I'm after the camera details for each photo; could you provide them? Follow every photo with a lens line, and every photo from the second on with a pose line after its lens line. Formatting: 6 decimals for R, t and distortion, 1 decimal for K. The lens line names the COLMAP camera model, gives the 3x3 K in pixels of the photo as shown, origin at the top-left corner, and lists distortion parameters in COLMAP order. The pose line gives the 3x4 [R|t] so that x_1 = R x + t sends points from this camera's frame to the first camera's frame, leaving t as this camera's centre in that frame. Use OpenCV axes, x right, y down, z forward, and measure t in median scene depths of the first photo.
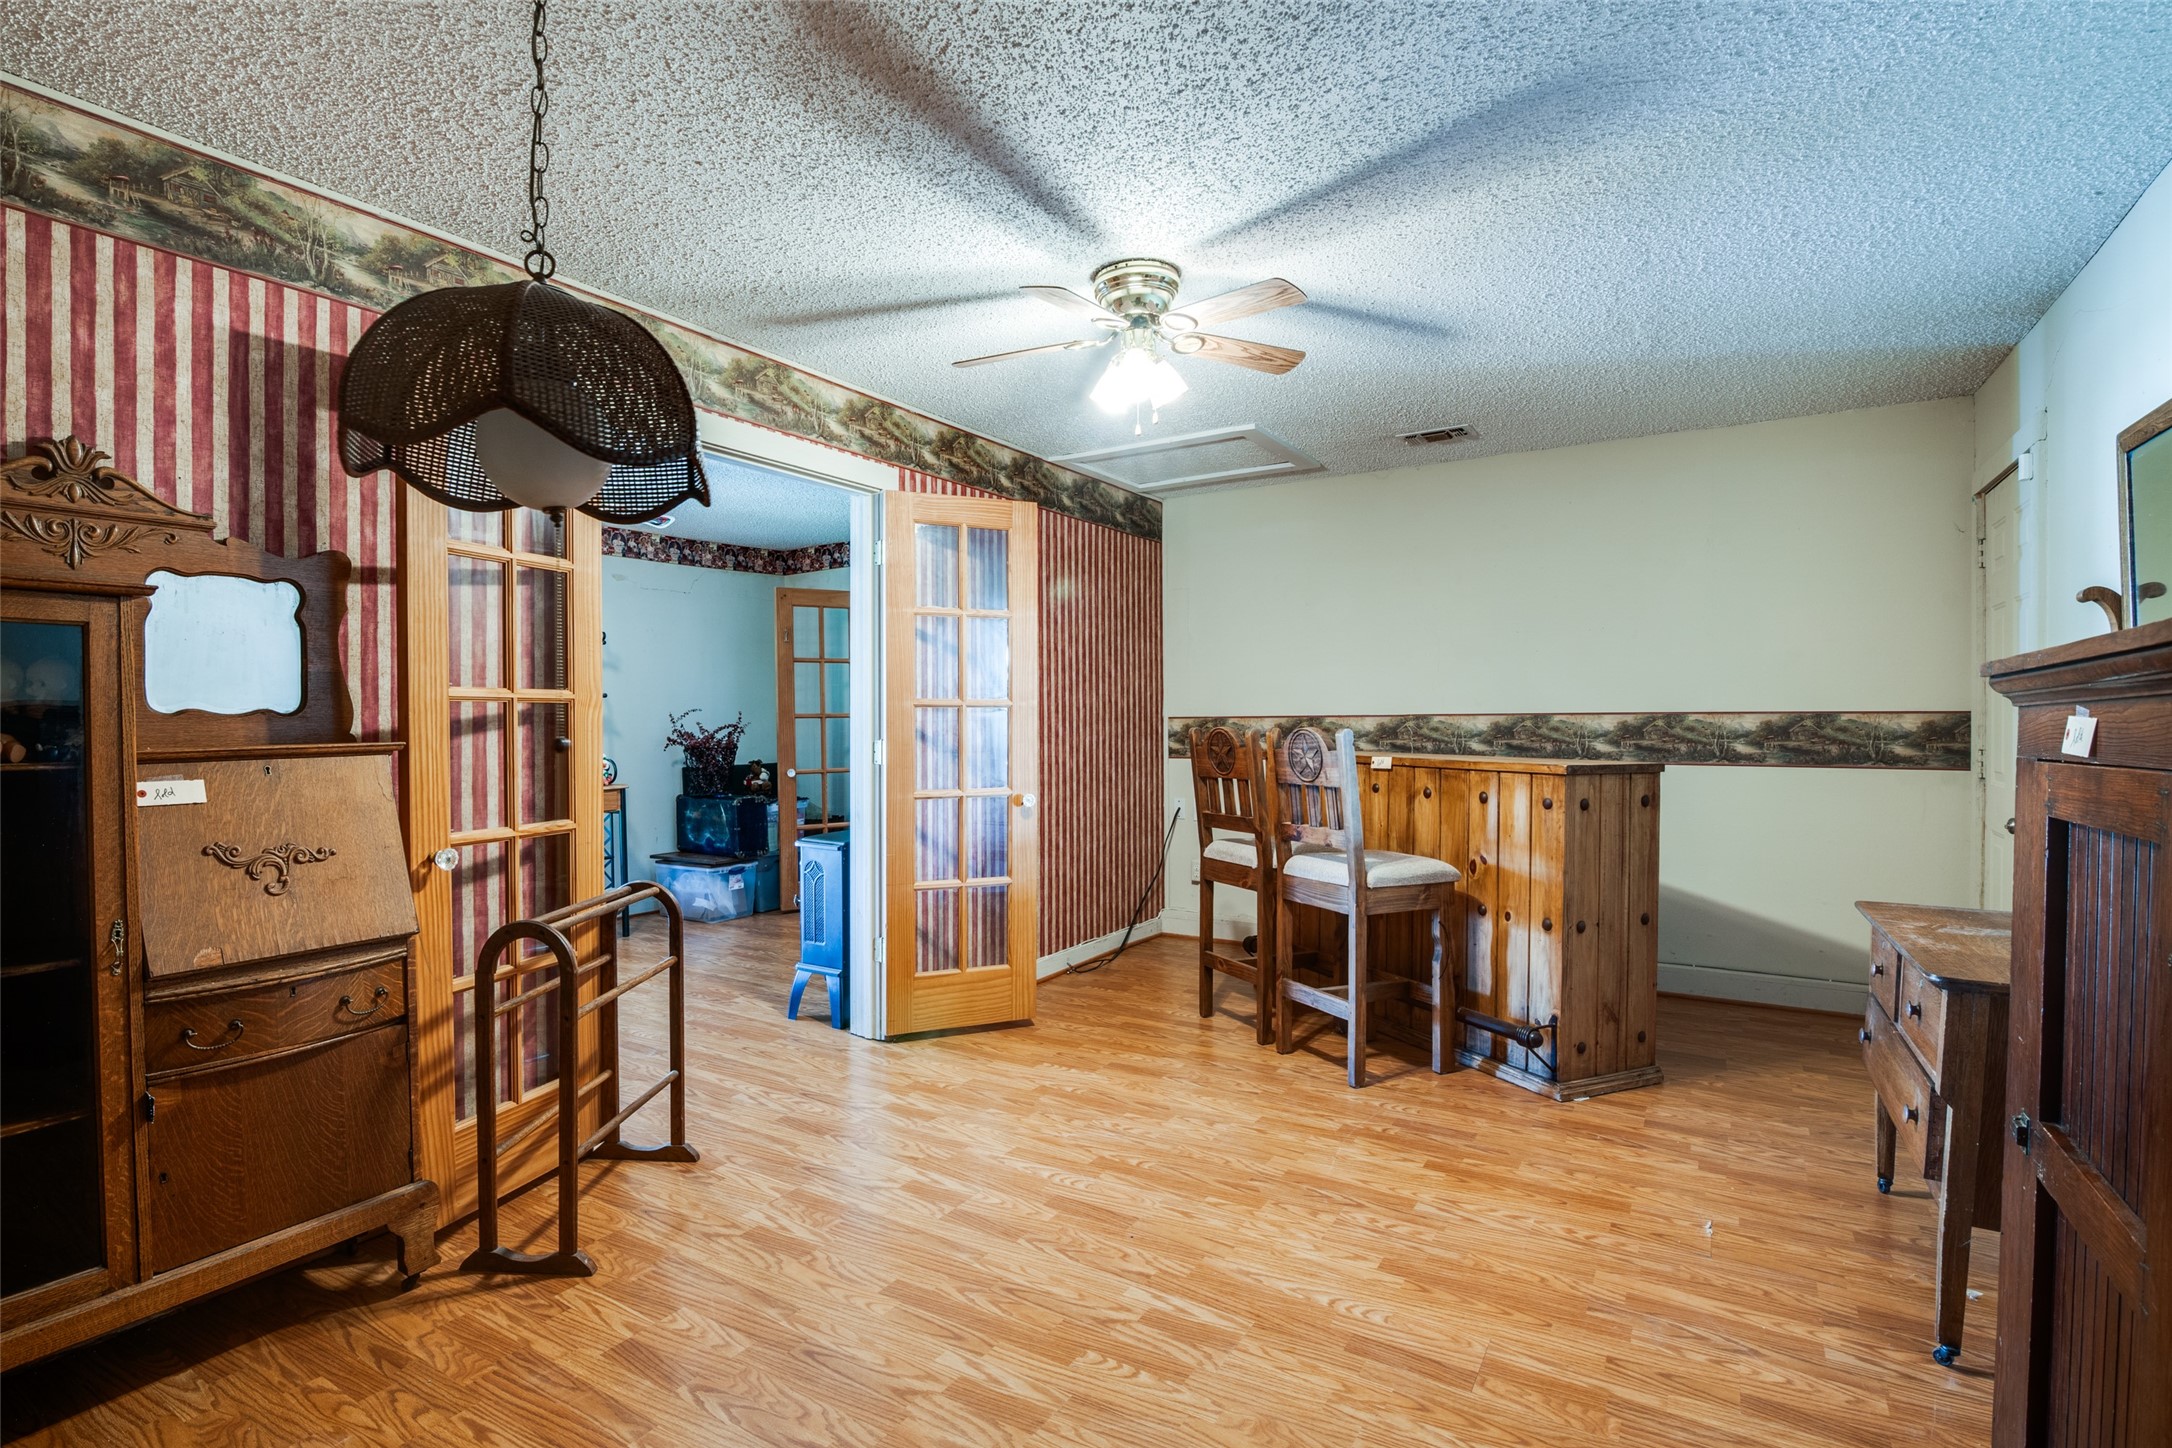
lens RADIAL K [[1022.9, 0, 1093.2], [0, 1022.9, 732.6], [0, 0, 1]] dist [-0.017416, 0.000956]
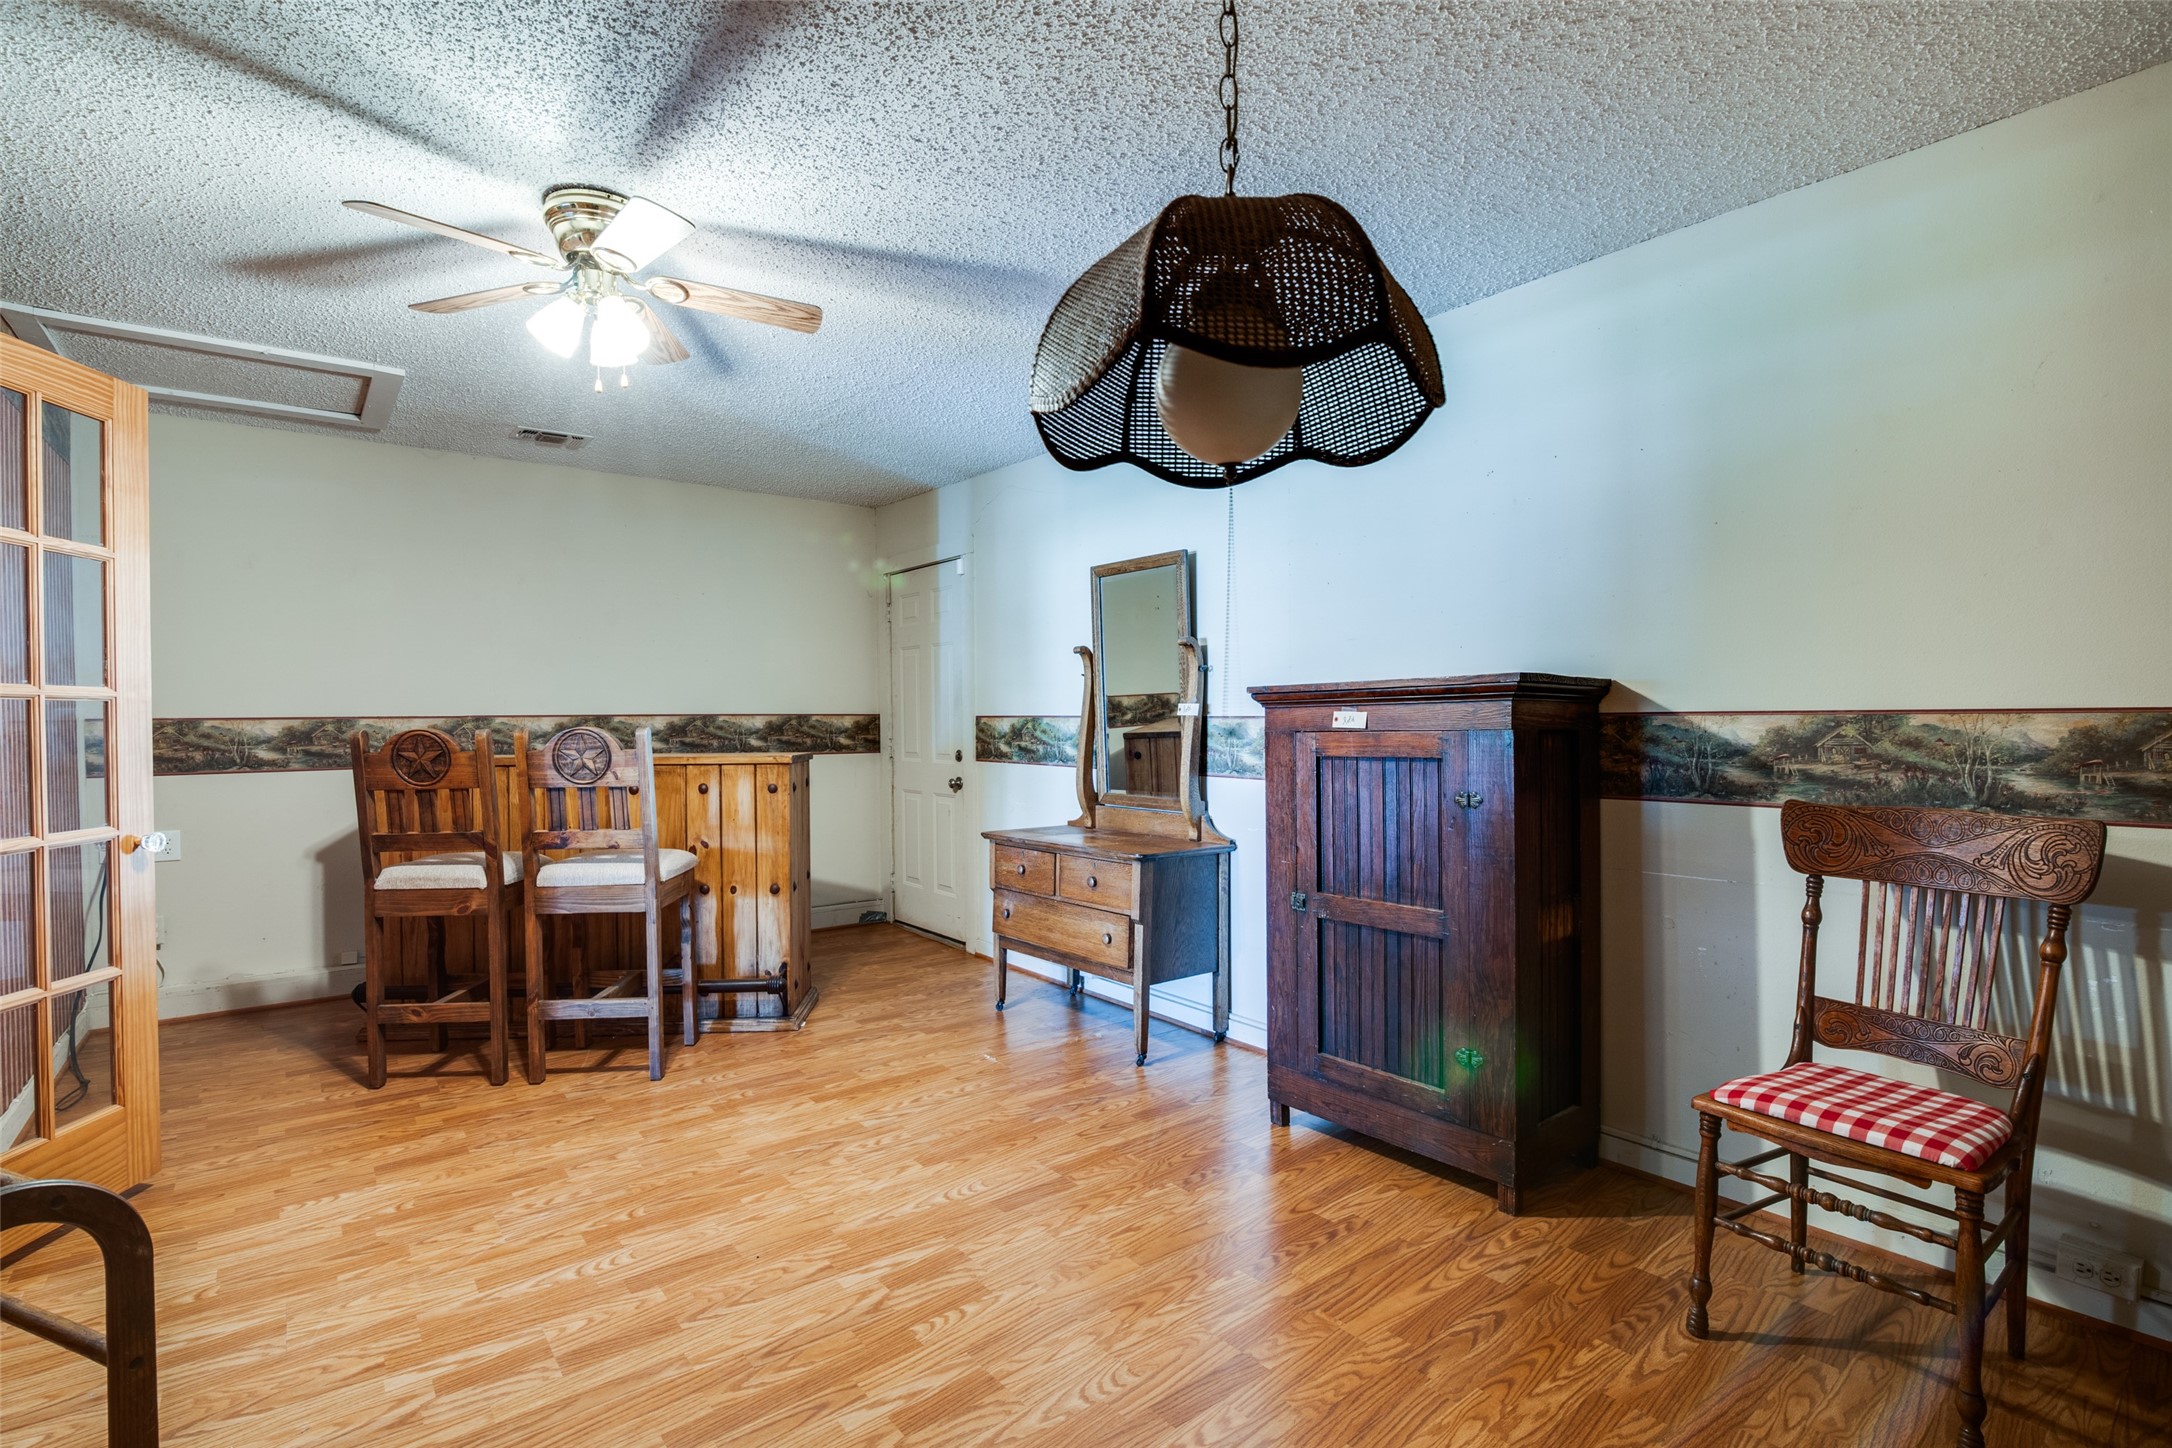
lens RADIAL K [[906.7, 0, 1085.7], [0, 906.7, 732.1], [0, 0, 1]] dist [-0.013751, -0.000047]
pose [[0.384412, -0.013965, 0.923056, -0.400267], [0.018548, 0.999801, 0.007401, 0.002122], [-0.922975, 0.014276, 0.384594, 0.250768]]
